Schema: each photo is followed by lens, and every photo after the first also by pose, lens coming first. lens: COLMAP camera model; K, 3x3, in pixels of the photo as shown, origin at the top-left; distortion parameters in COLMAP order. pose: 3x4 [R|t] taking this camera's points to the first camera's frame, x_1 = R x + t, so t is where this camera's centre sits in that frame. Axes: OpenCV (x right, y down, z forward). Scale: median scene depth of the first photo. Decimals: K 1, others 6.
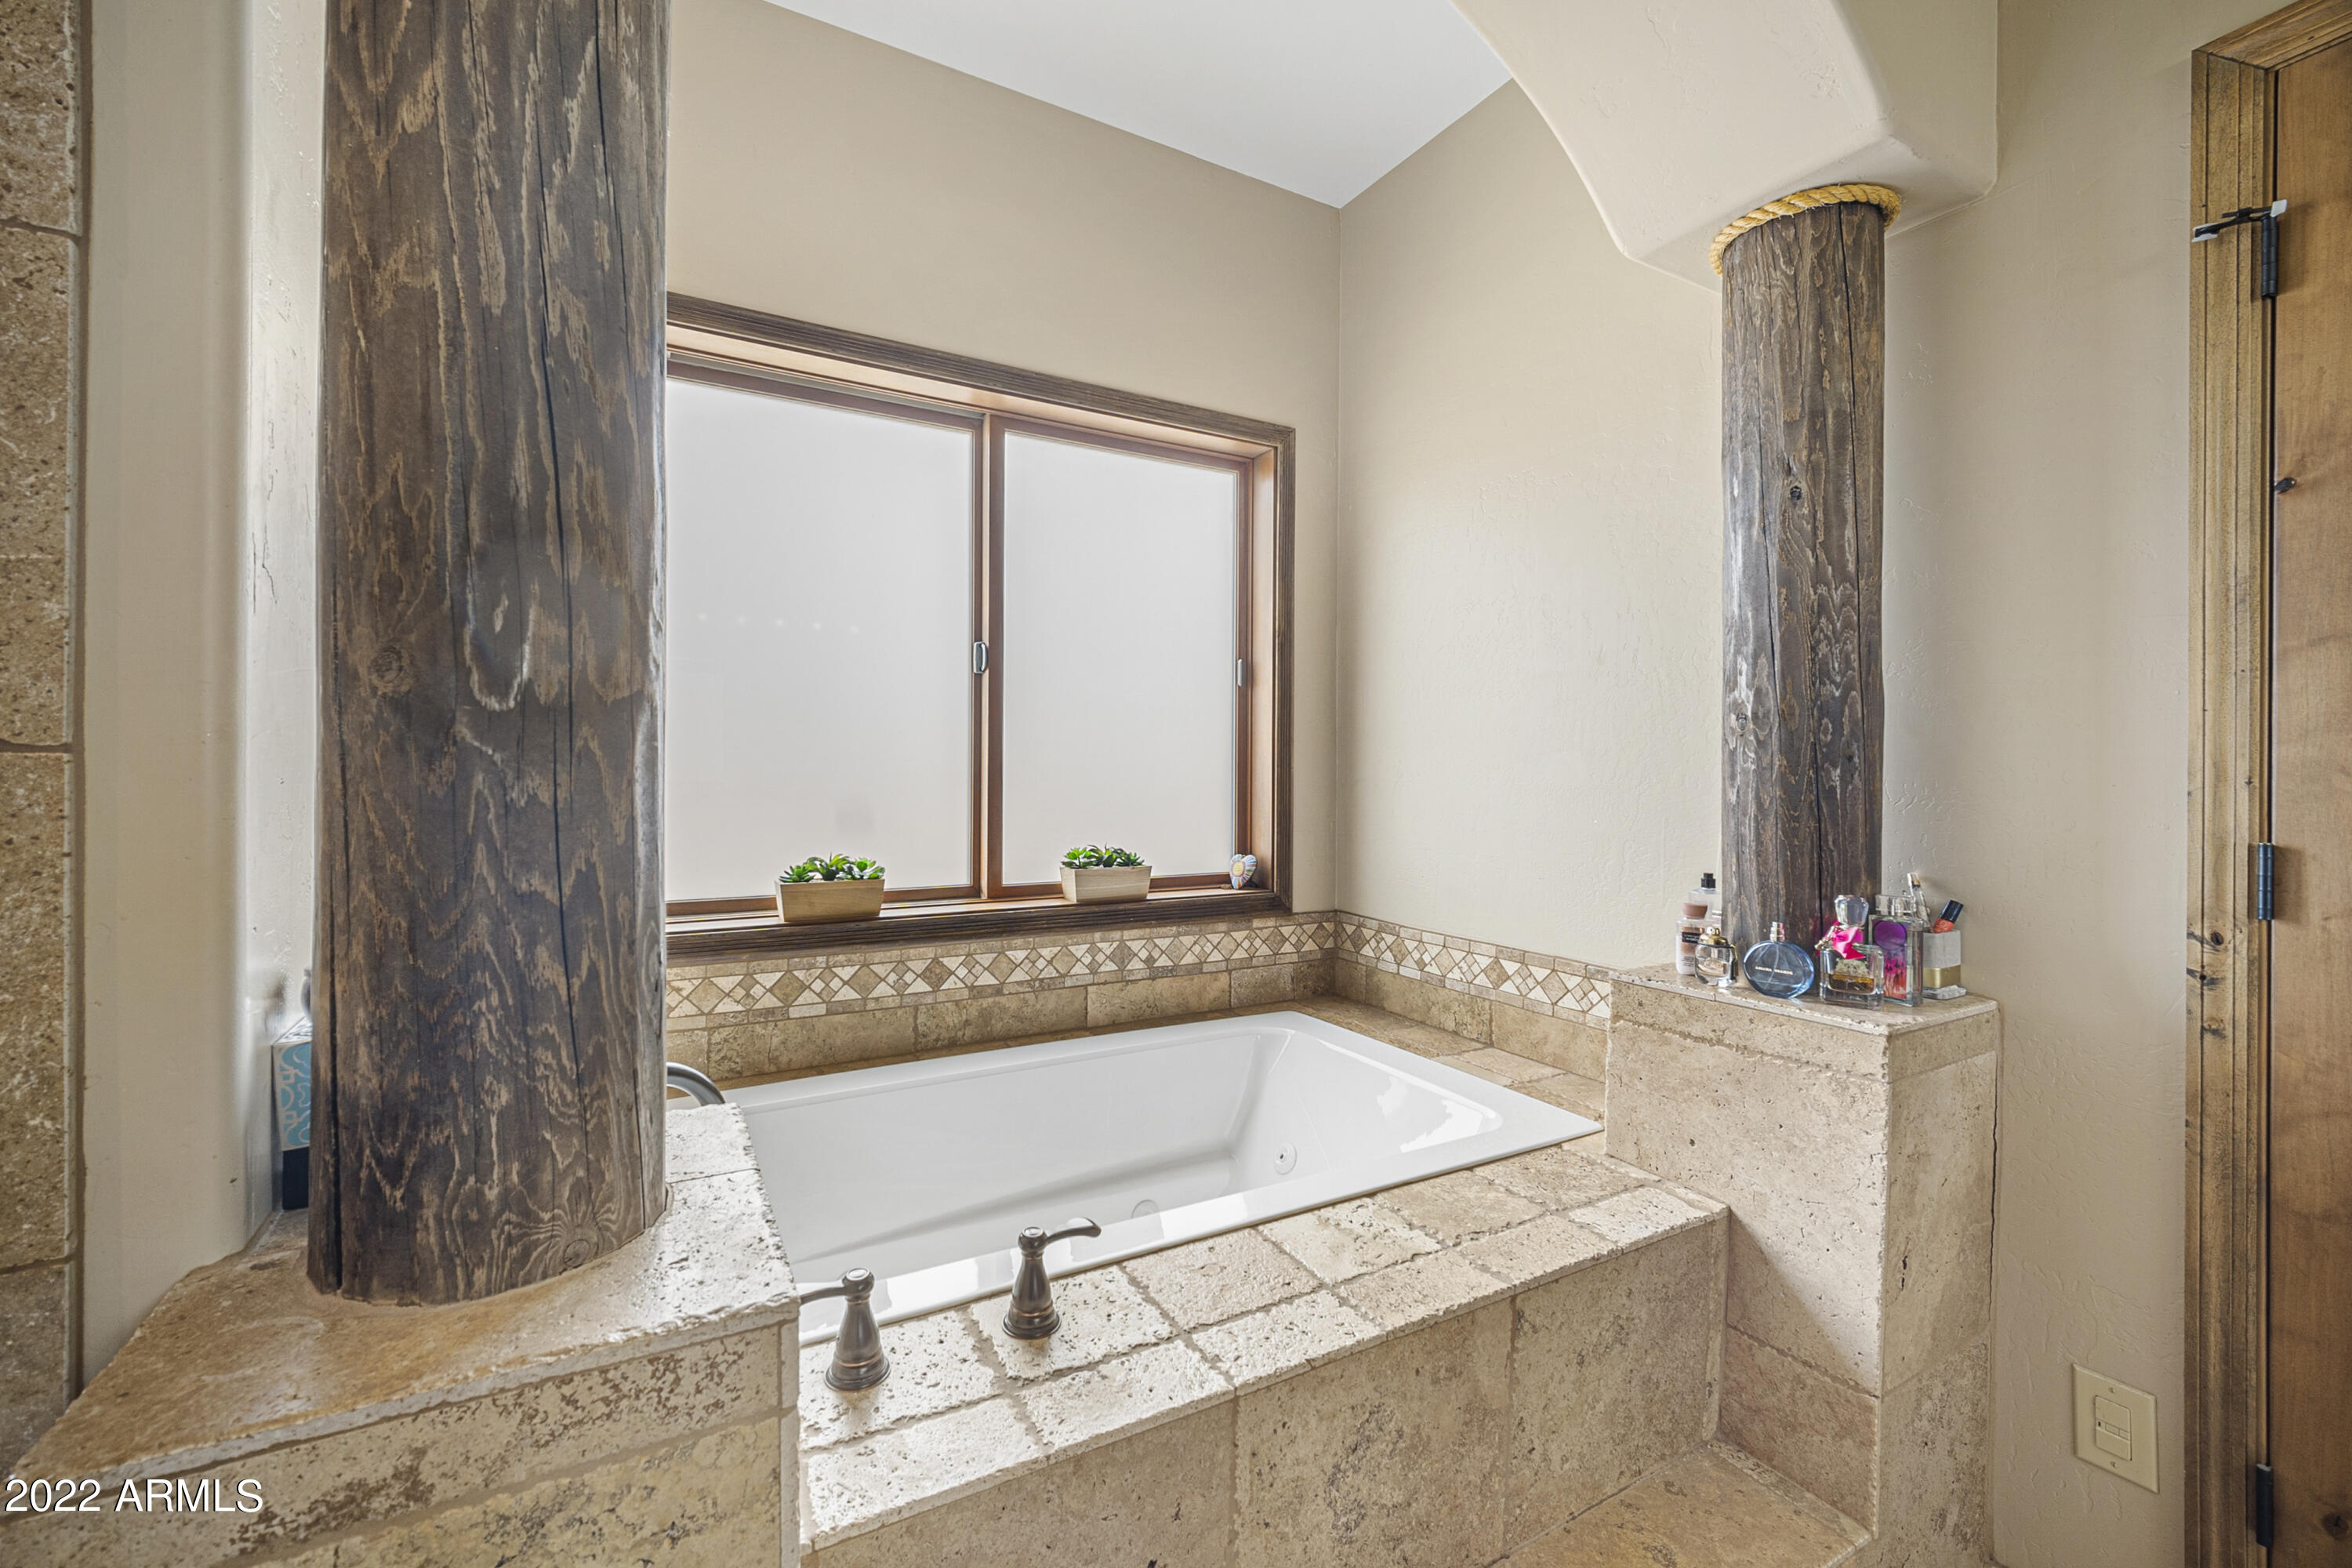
lens RADIAL K [[941.0, 0, 1170.7], [0, 941.0, 767.3], [0, 0, 1]] dist [0.002599, -0.002370]
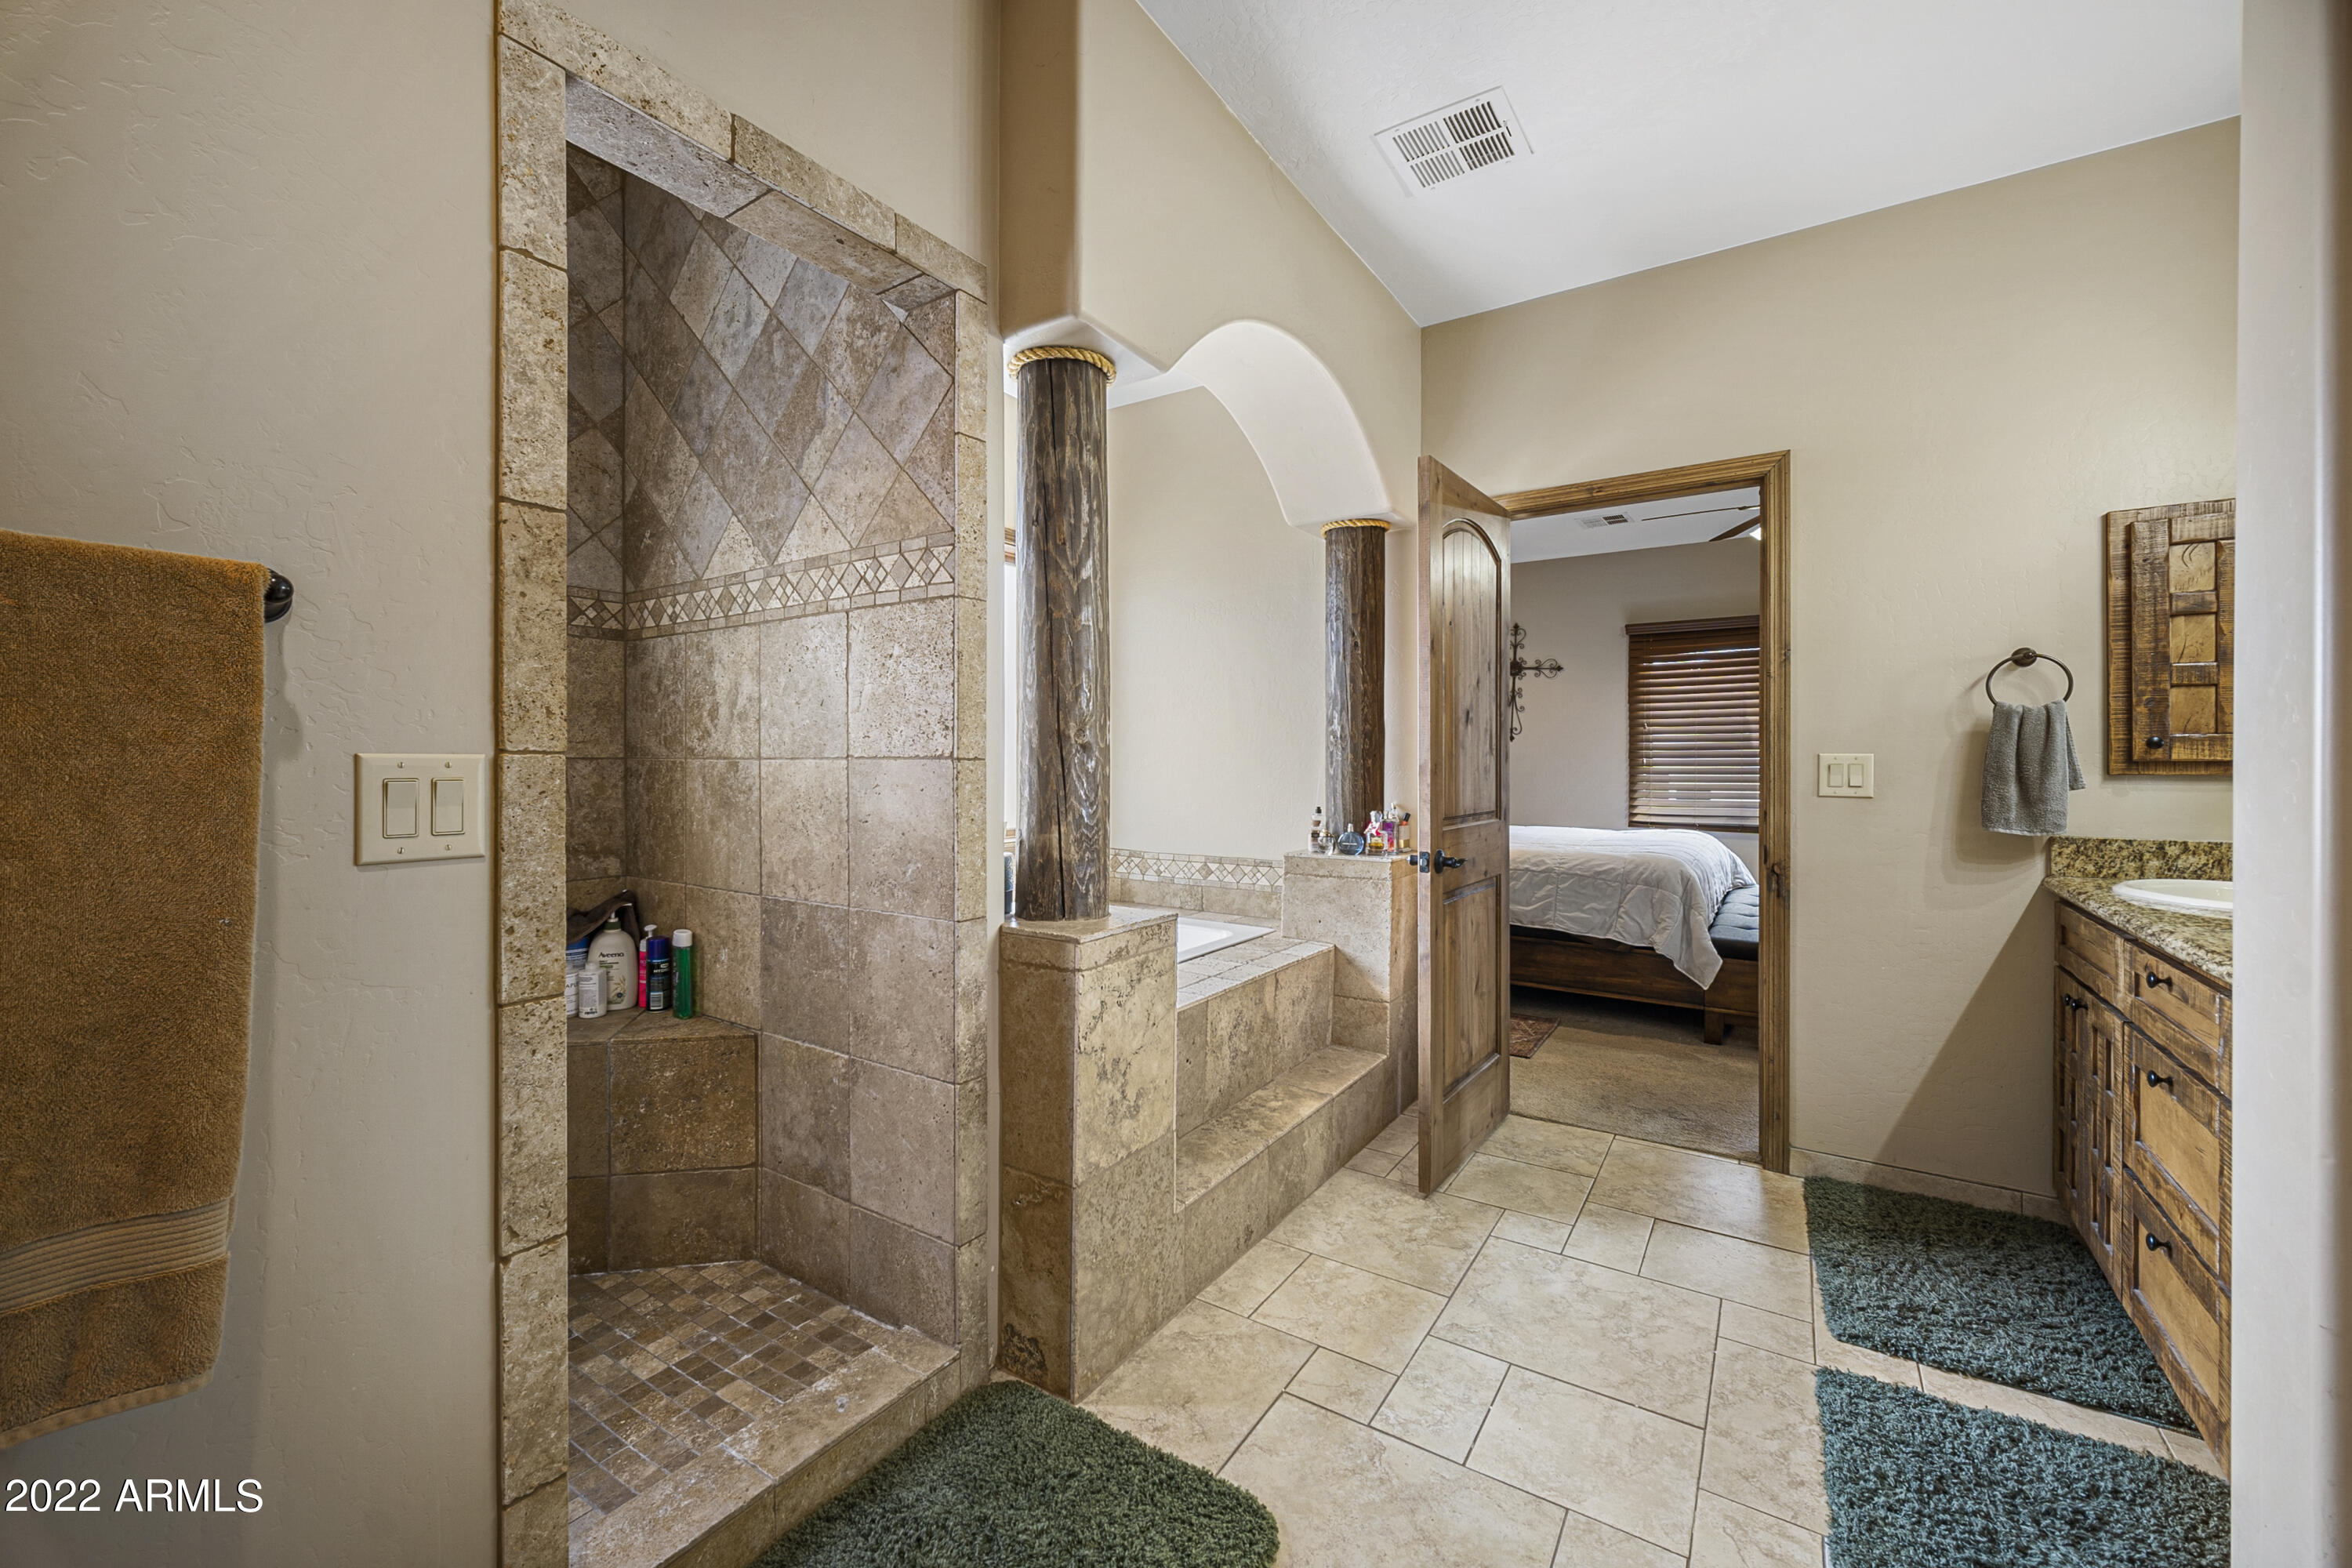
lens RADIAL K [[941.0, 0, 1132.5], [0, 941.0, 759.8], [0, 0, 1]] dist [0.002599, -0.002370]
pose [[0.898606, -0.007284, 0.438696, -0.806770], [0.005429, 0.999970, 0.005482, -0.012214], [-0.438723, -0.002545, 0.898619, -0.808214]]
